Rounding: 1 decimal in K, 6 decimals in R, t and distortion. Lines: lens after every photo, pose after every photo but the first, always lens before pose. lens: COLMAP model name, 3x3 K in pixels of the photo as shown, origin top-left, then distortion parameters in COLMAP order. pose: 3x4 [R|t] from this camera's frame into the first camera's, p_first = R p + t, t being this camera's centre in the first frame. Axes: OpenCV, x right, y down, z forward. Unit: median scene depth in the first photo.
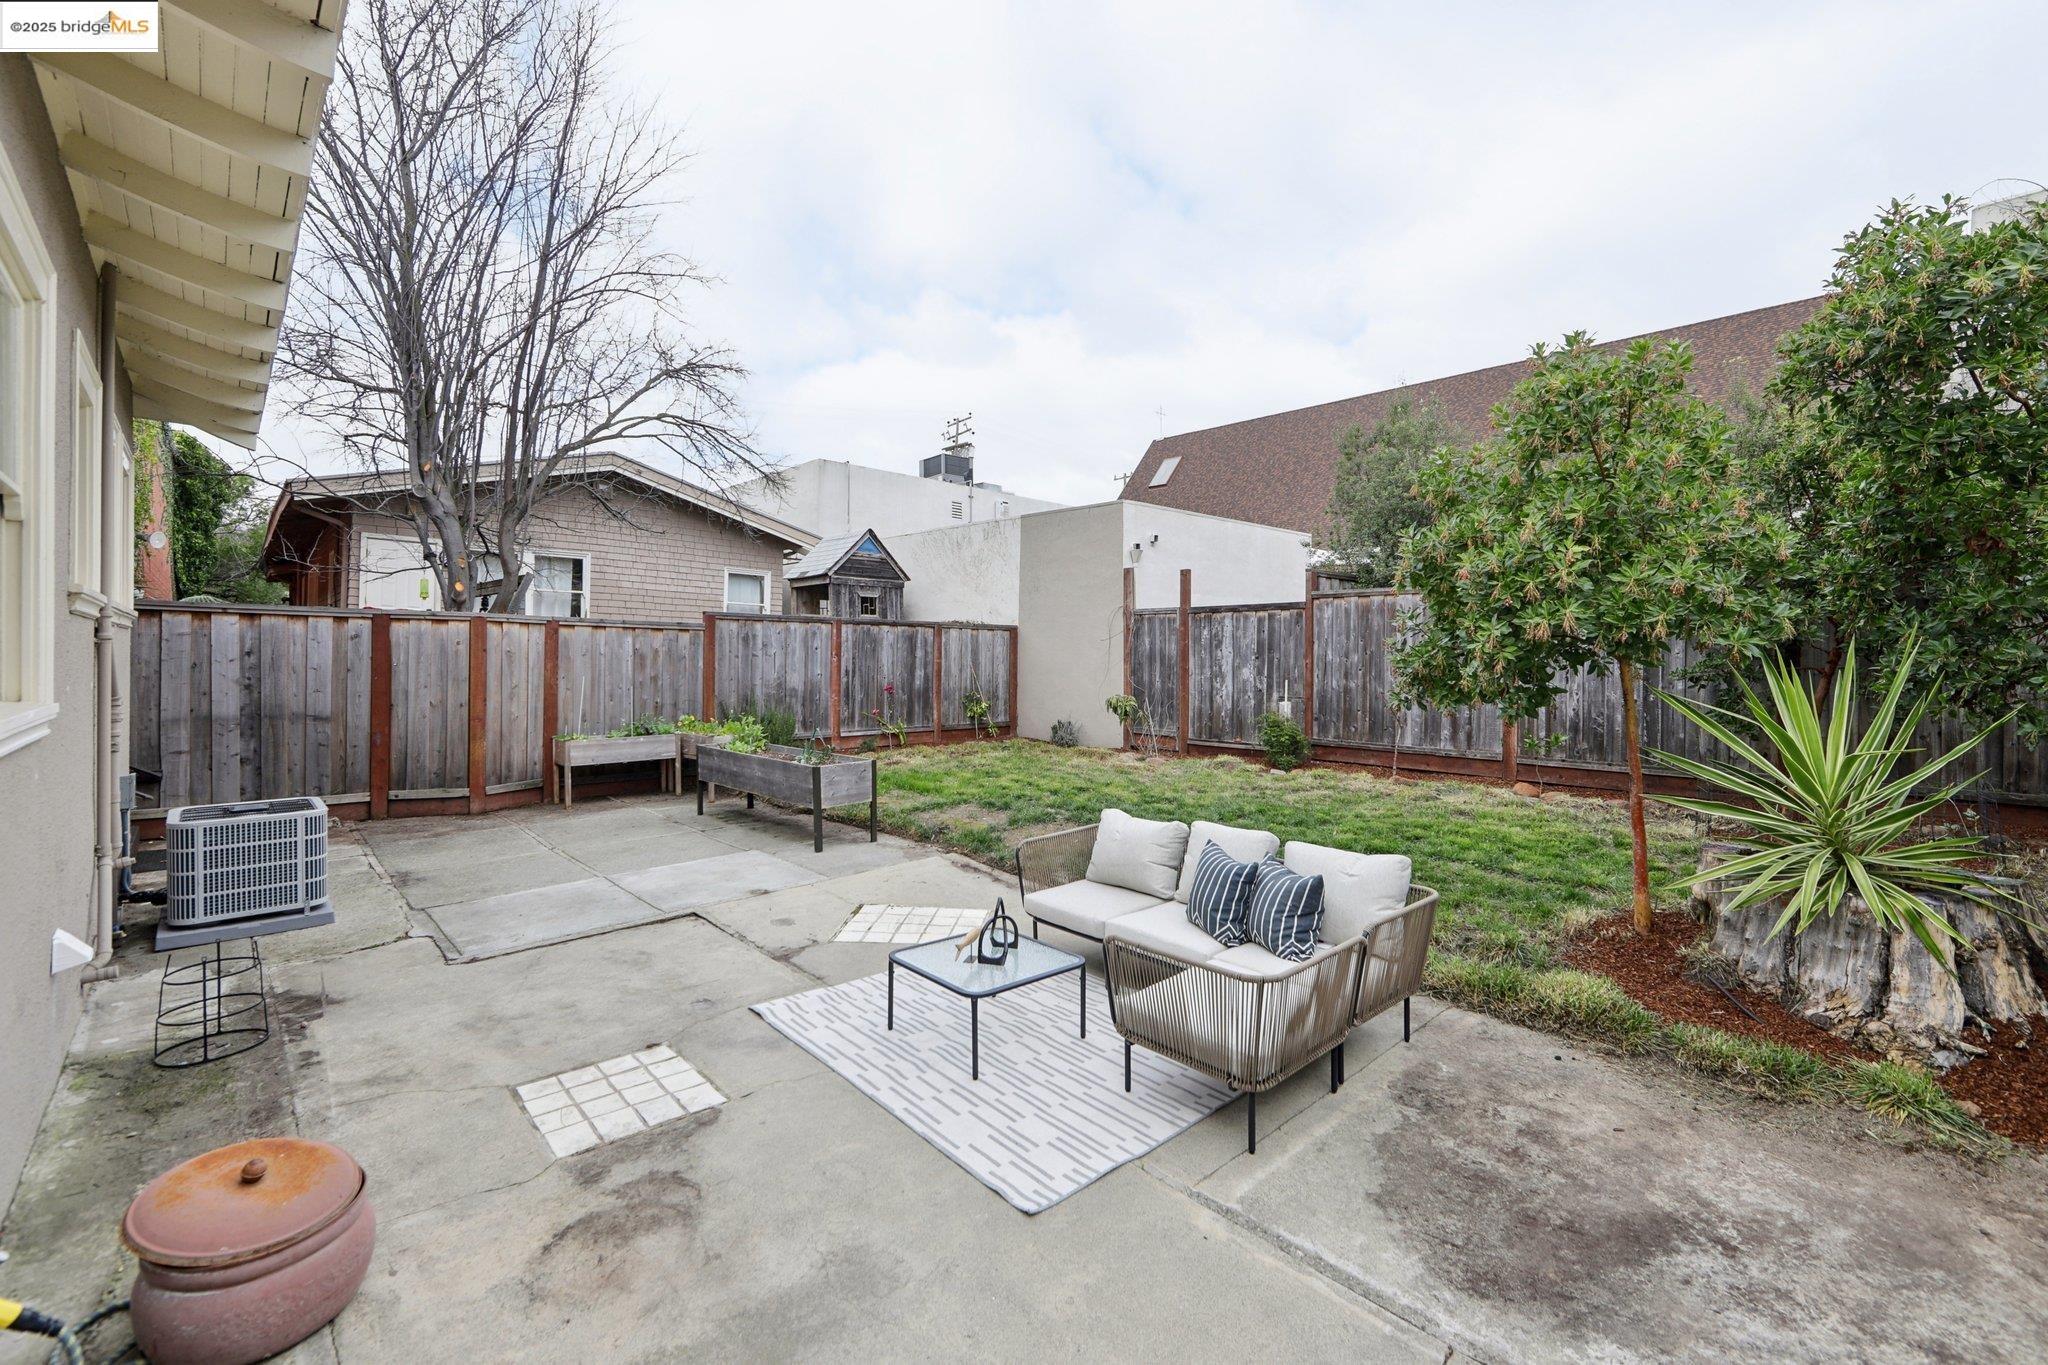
lens RADIAL K [[874.1, 0, 1033.9], [0, 874.1, 657.0], [0, 0, 1]] dist [-0.009935, 0.000334]
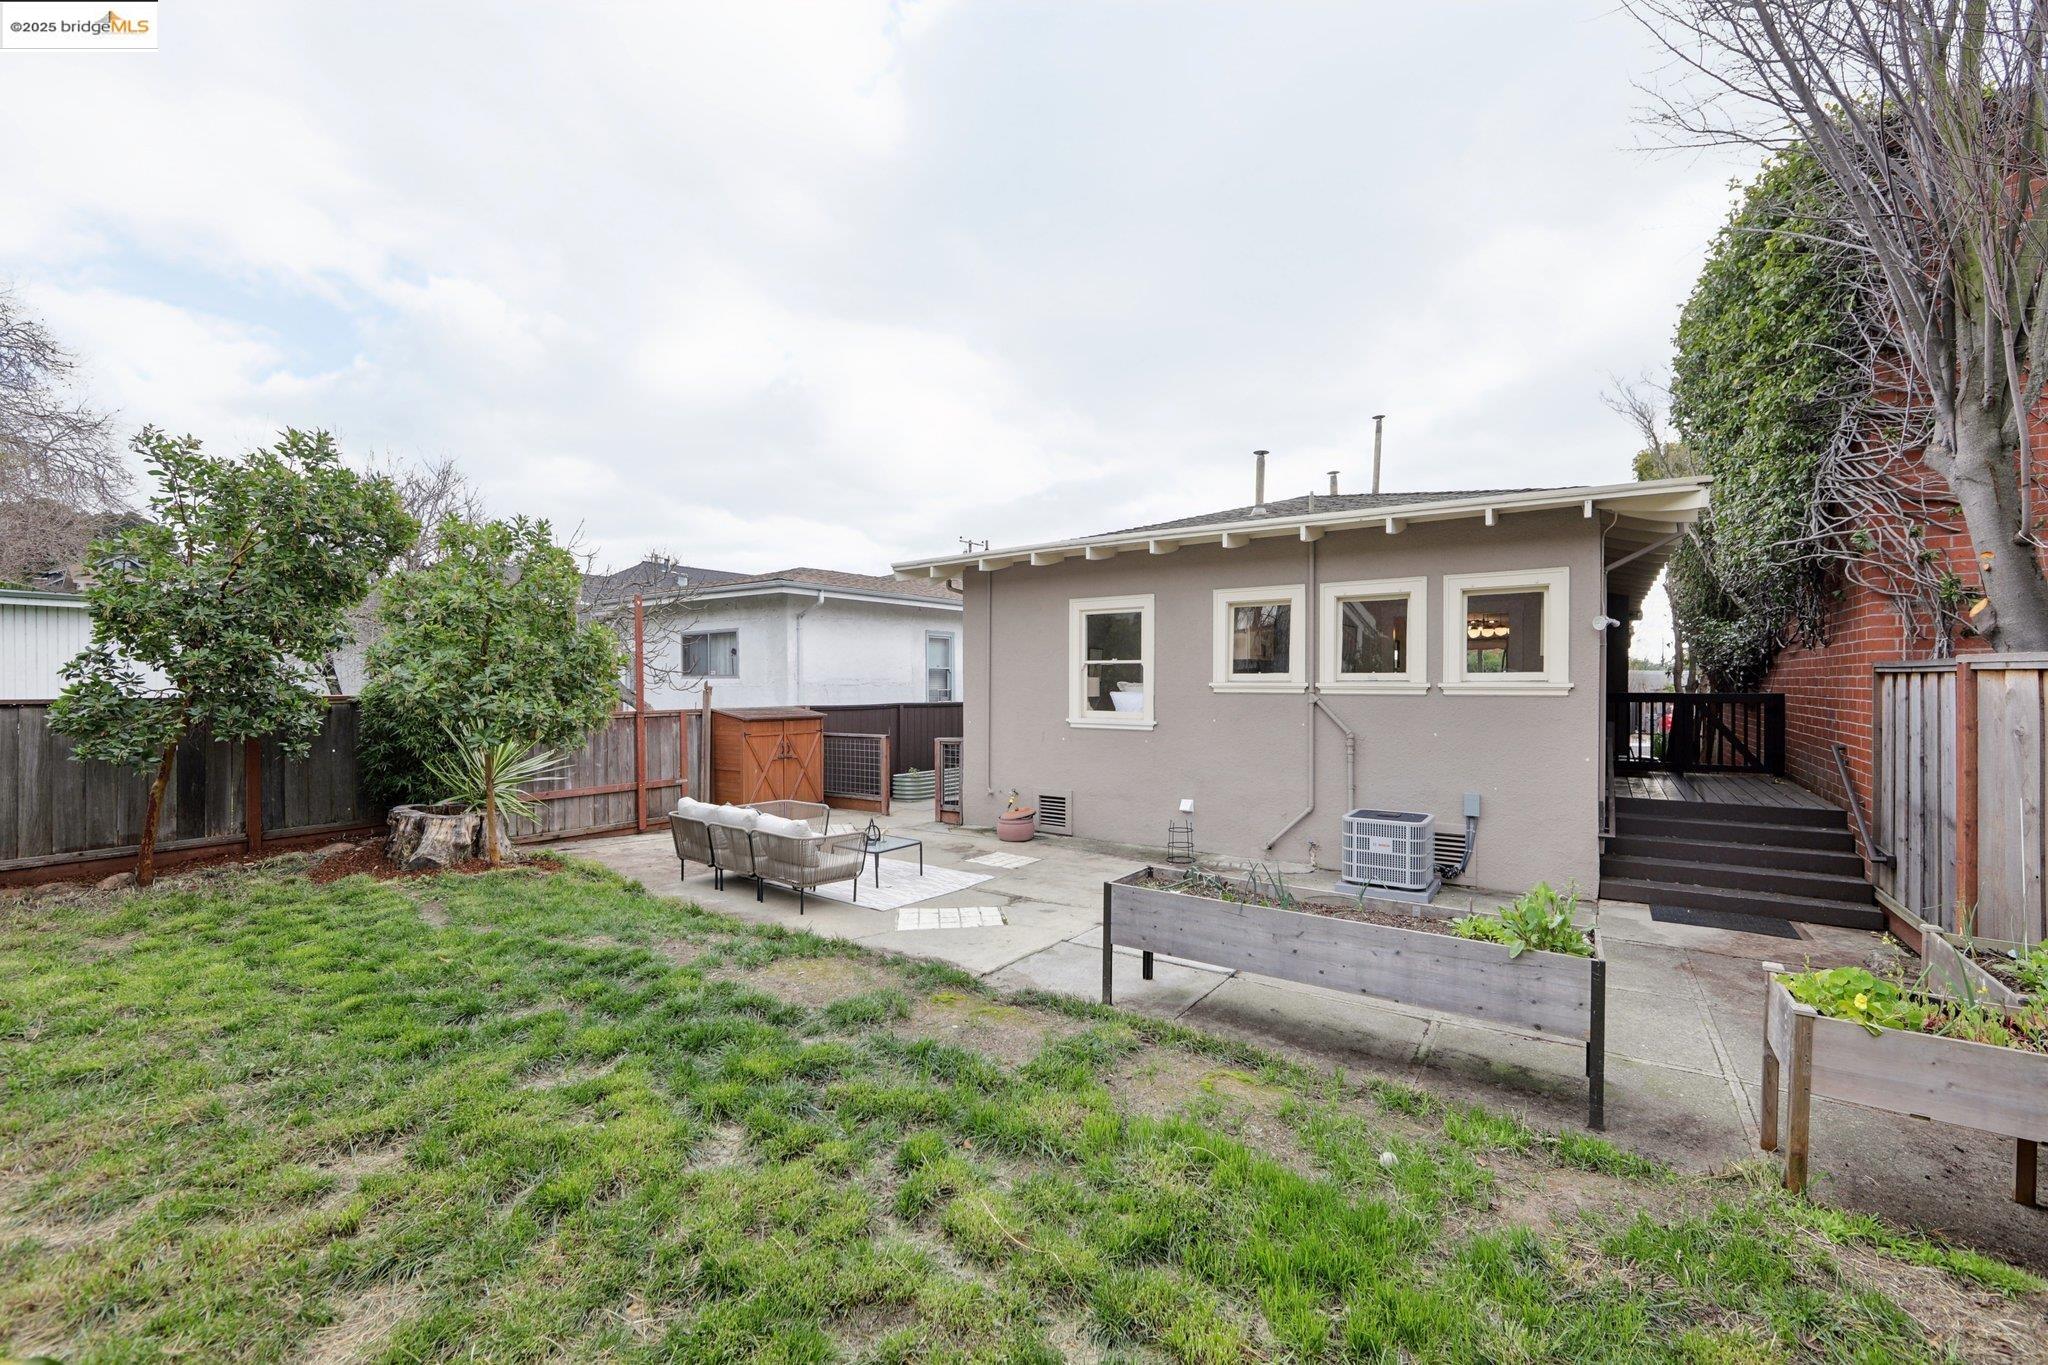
lens RADIAL K [[819.2, 0, 1024.0], [0, 819.2, 682.5], [0, 0, 1]] dist [-0.008812, 0.000411]
pose [[-0.977565, -0.011516, -0.210317, 0.011826], [-0.010623, 0.999929, -0.005371, -0.026804], [0.210364, -0.003016, -0.977618, 1.425051]]
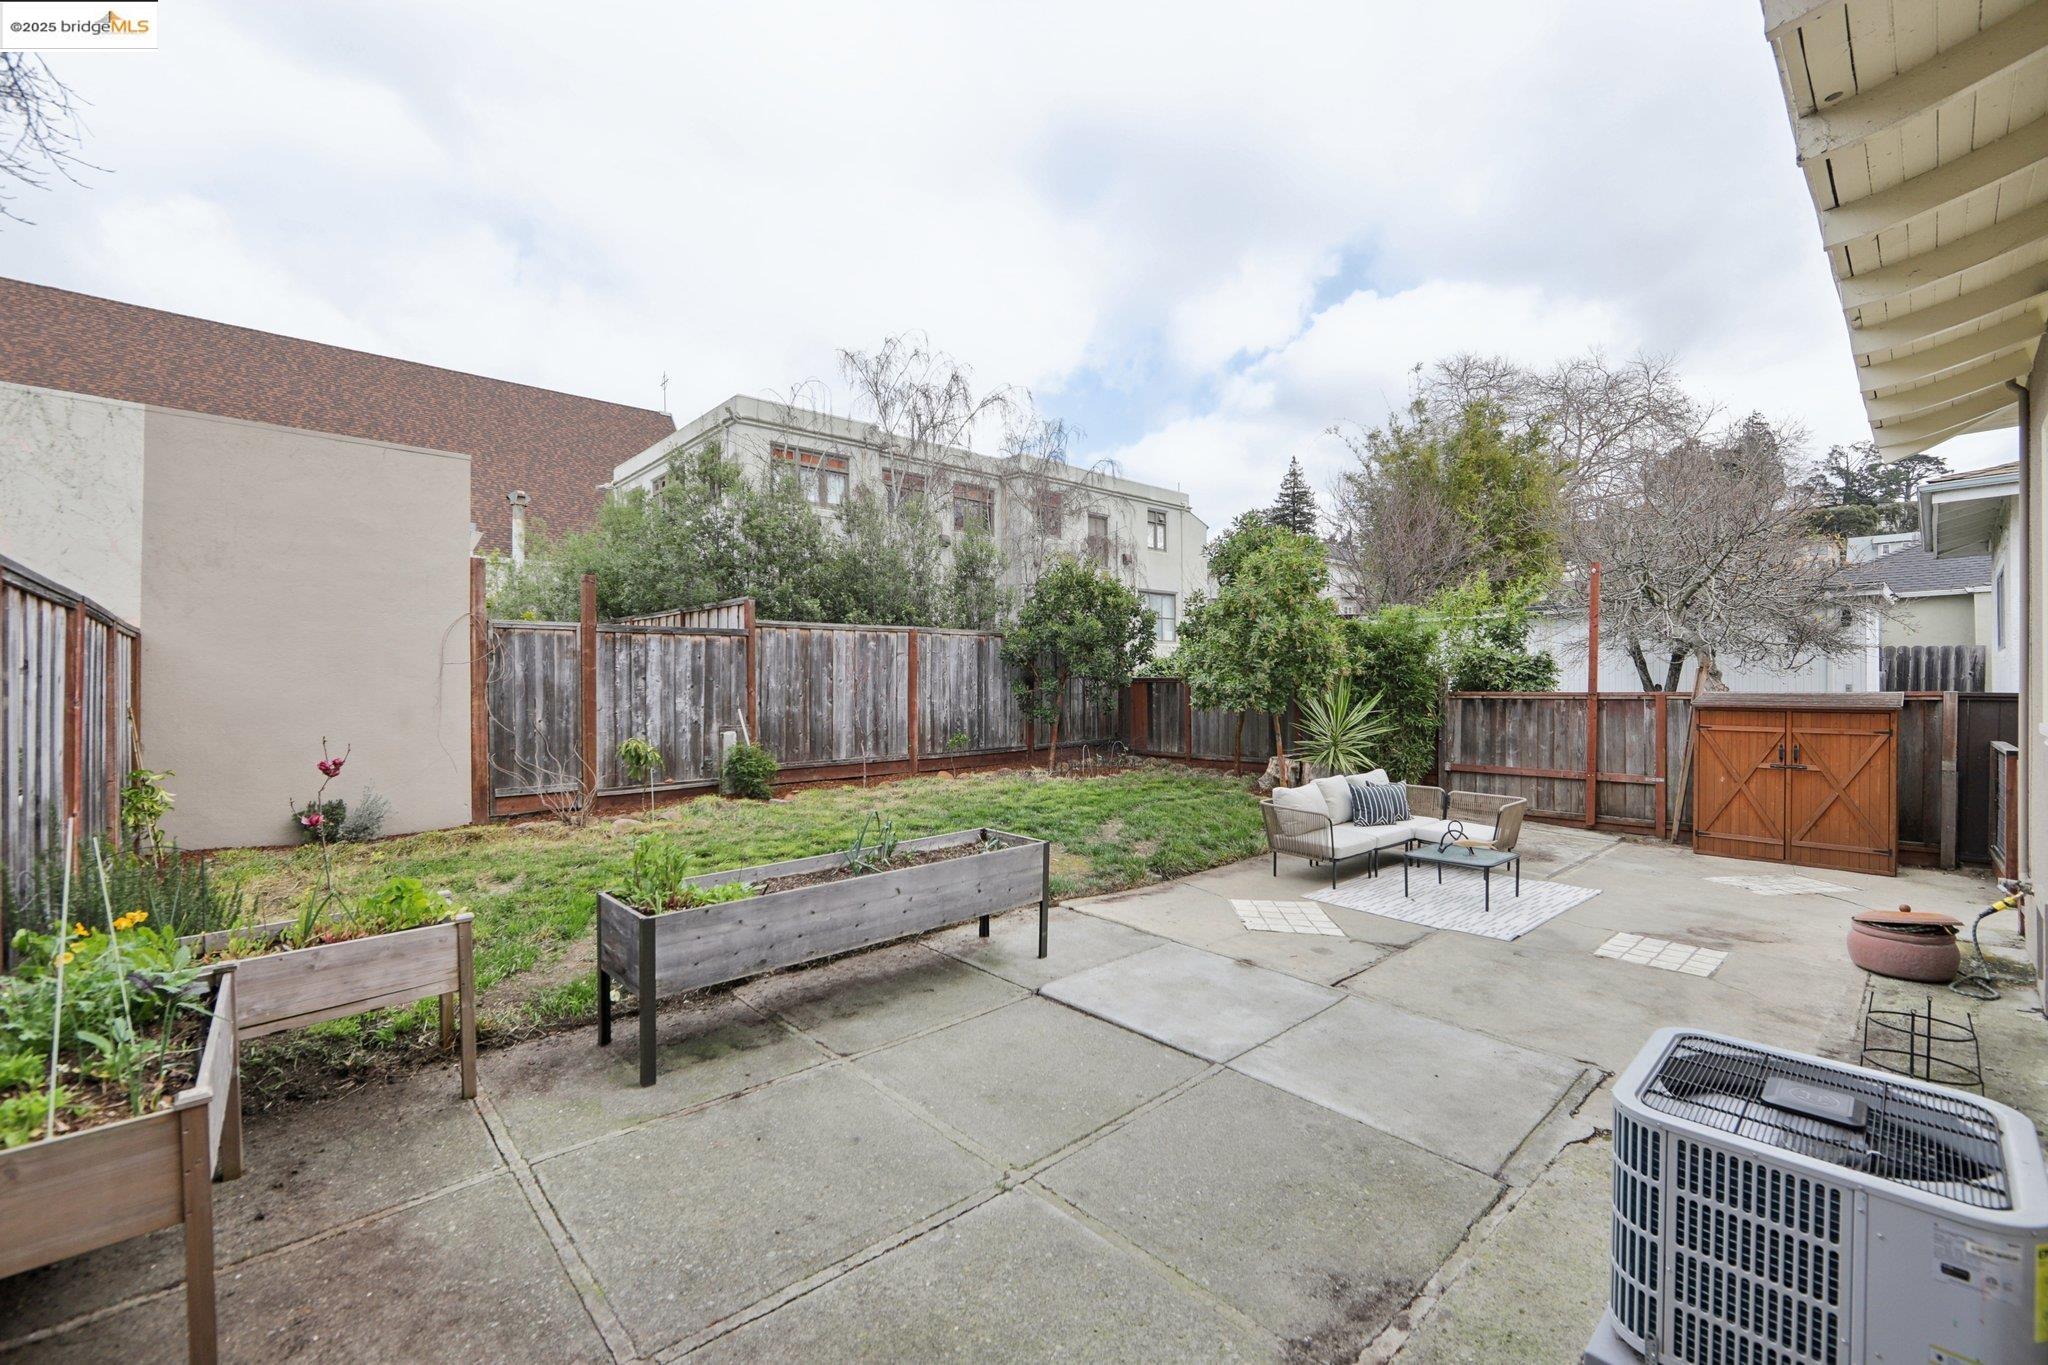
lens RADIAL K [[843.2, 0, 1024.0], [0, 843.2, 682.5], [0, 0, 1]] dist [-0.006017, 0.000158]
pose [[0.012841, -0.010737, 0.999860, -0.811779], [0.006016, 0.999925, 0.010660, -0.014154], [-0.999899, 0.005878, 0.012904, 0.852037]]
